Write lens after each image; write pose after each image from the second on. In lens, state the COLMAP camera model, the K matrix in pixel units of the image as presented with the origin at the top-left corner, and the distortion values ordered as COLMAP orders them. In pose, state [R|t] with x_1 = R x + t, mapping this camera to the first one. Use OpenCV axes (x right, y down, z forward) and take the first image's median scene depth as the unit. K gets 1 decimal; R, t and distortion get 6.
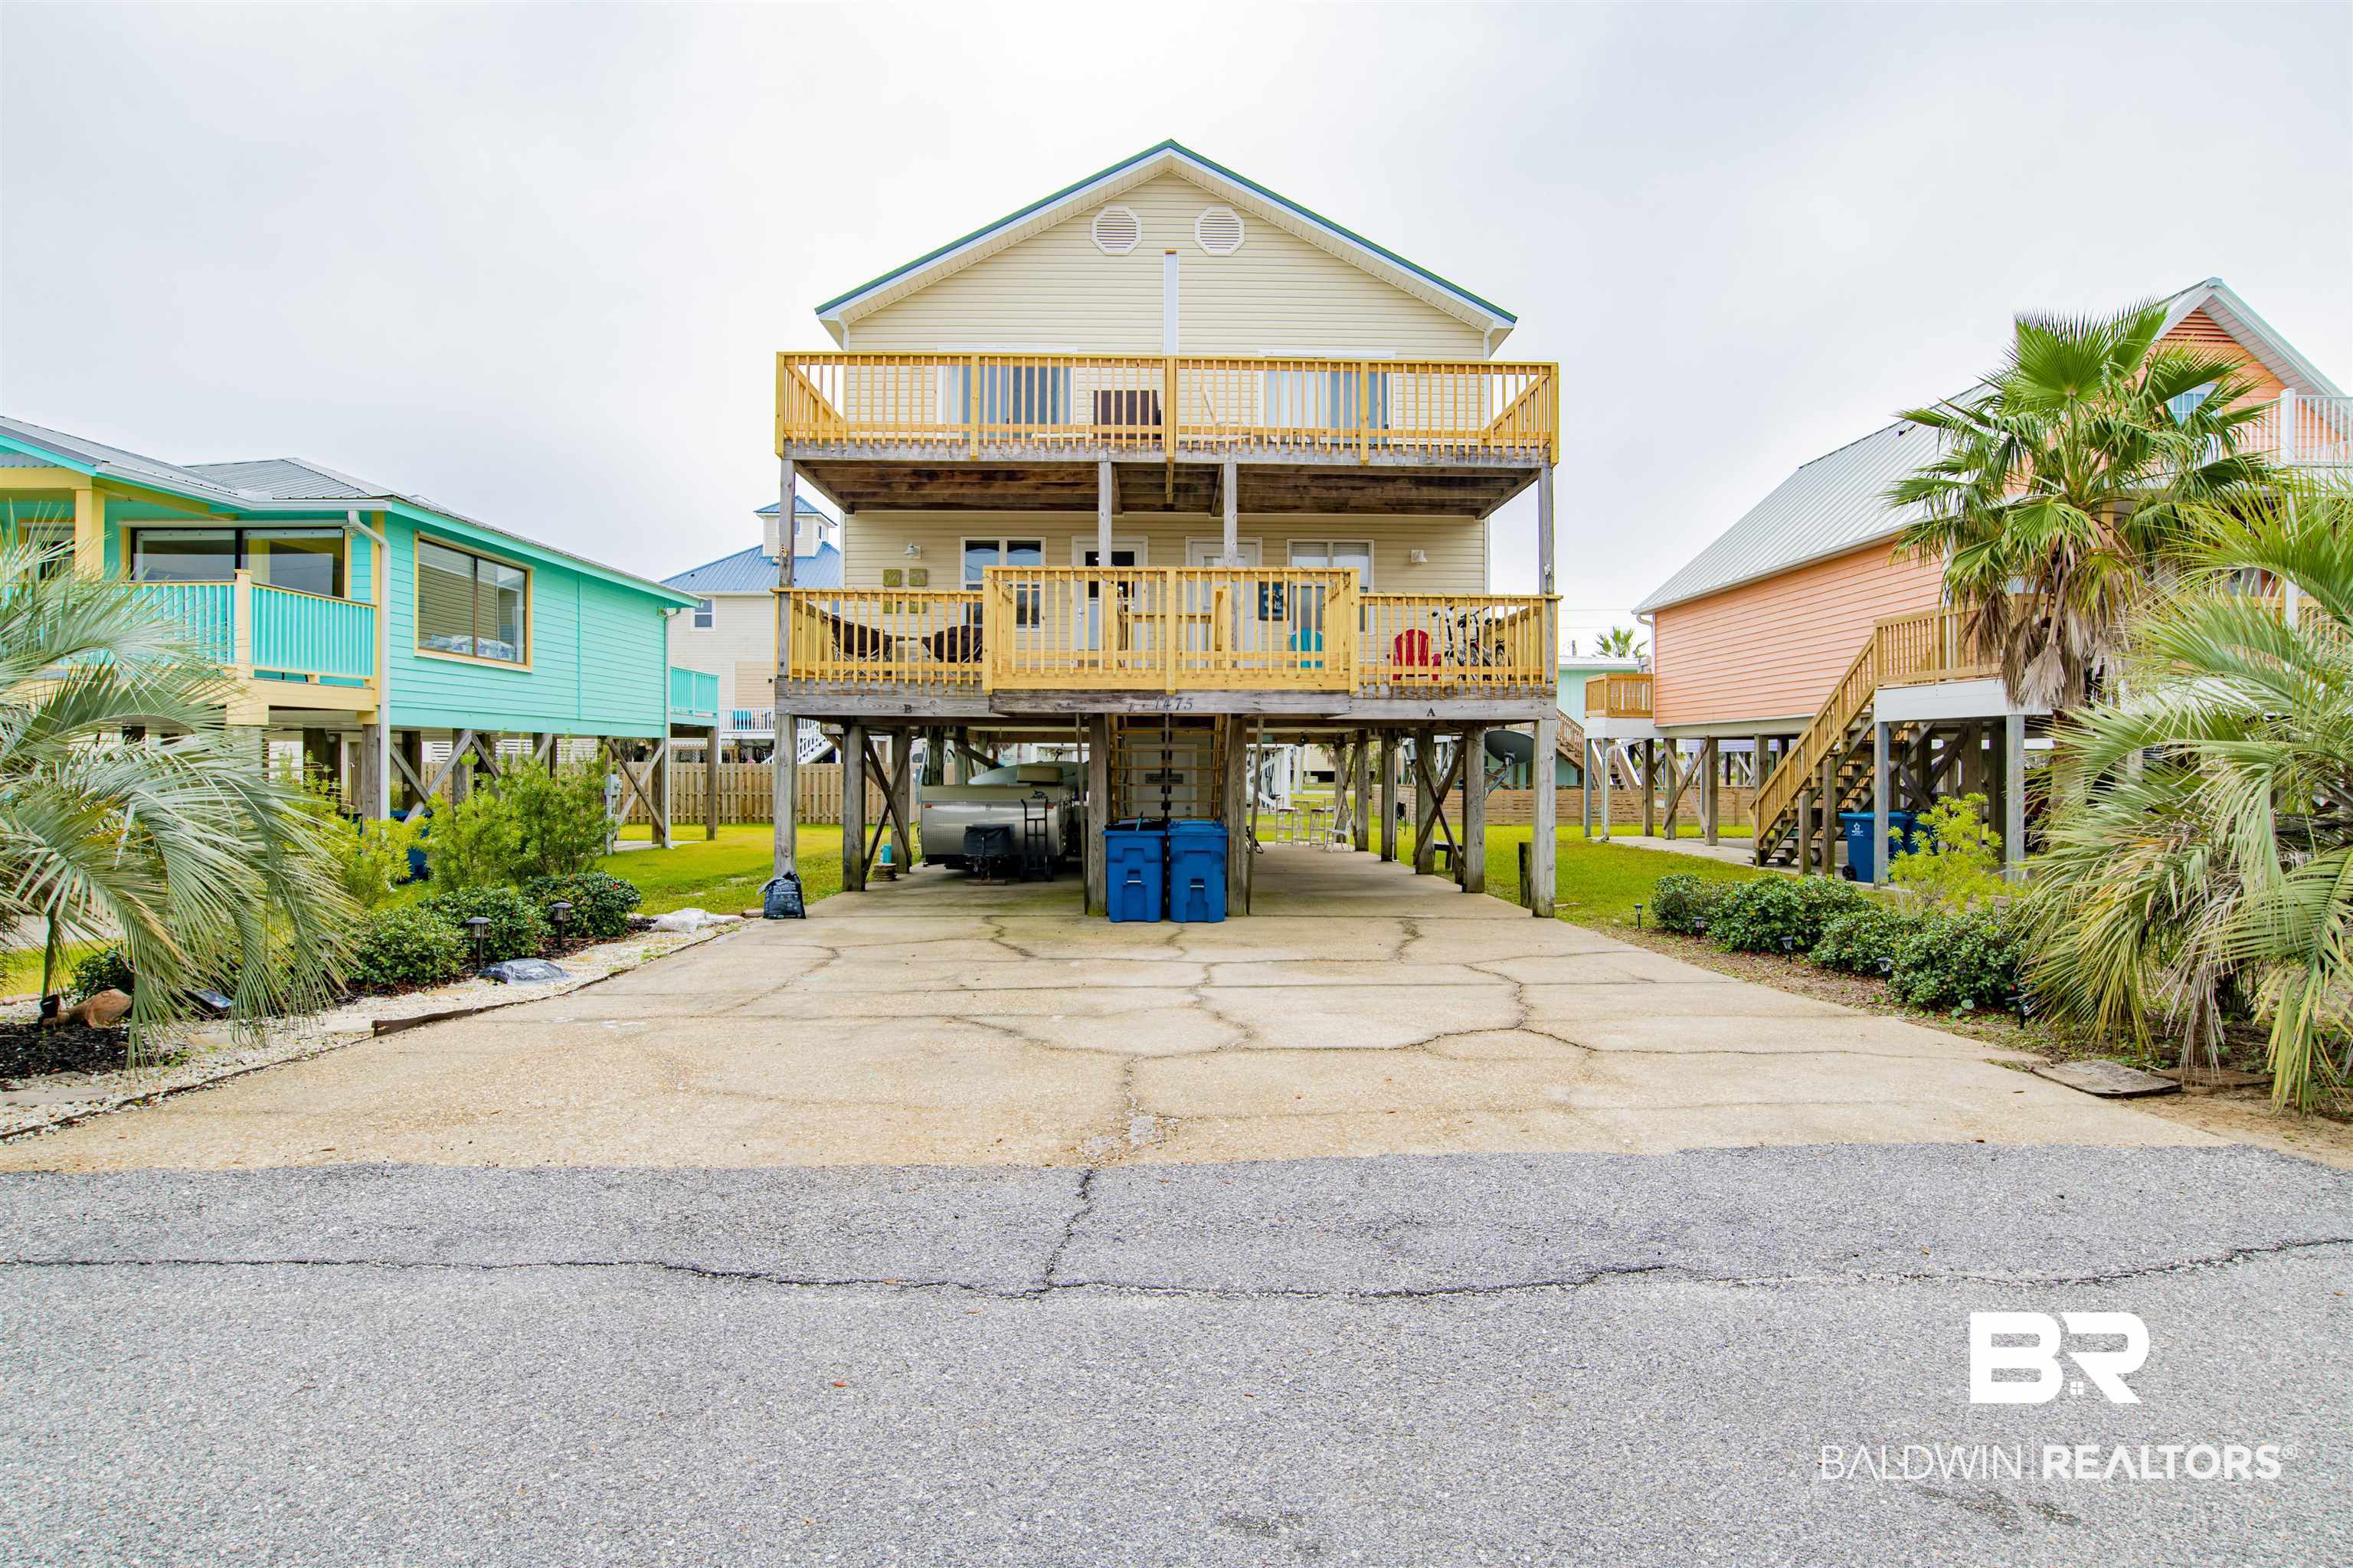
lens RADIAL K [[1199.5, 0, 1189.3], [0, 1199.5, 770.2], [0, 0, 1]] dist [-0.060927, 0.025246]
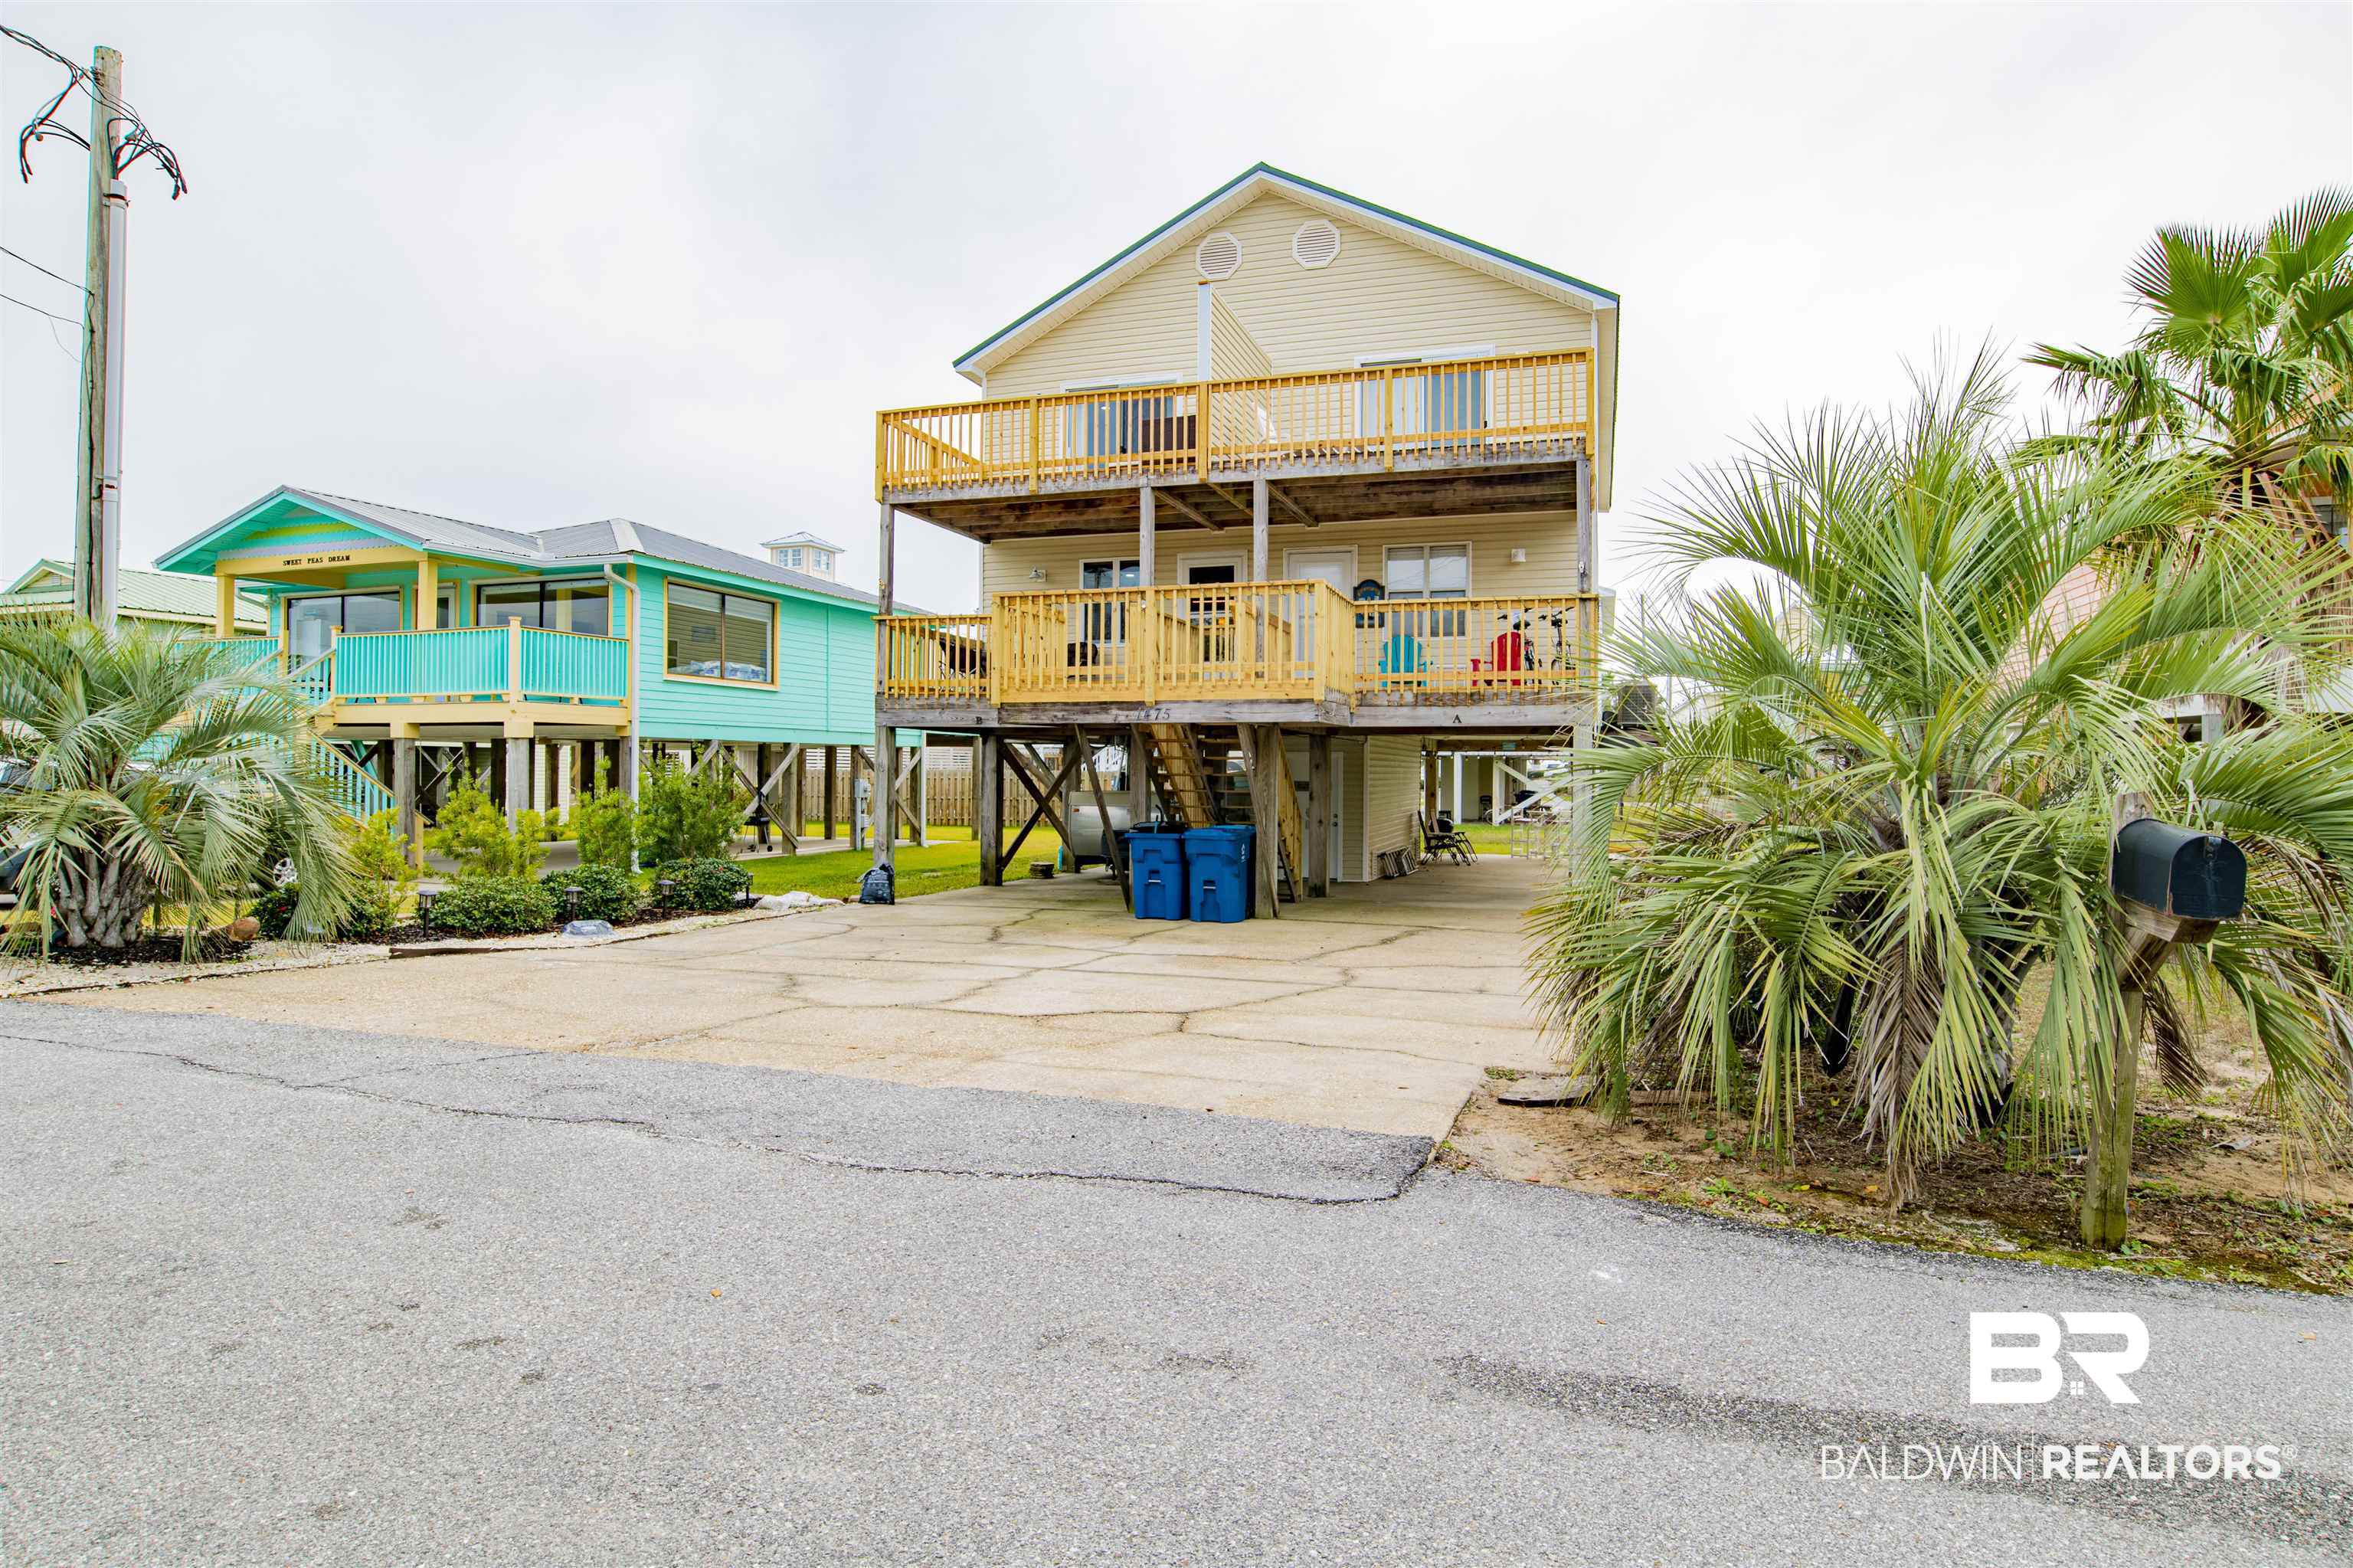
lens RADIAL K [[1251.5, 0, 1180.7], [0, 1251.5, 769.7], [0, 0, 1]] dist [-0.043328, 0.001877]
pose [[0.943357, 0.003371, -0.331763, 0.302937], [-0.006183, 0.999953, -0.007421, 0.001850], [0.331722, 0.009052, 0.943334, -0.035351]]
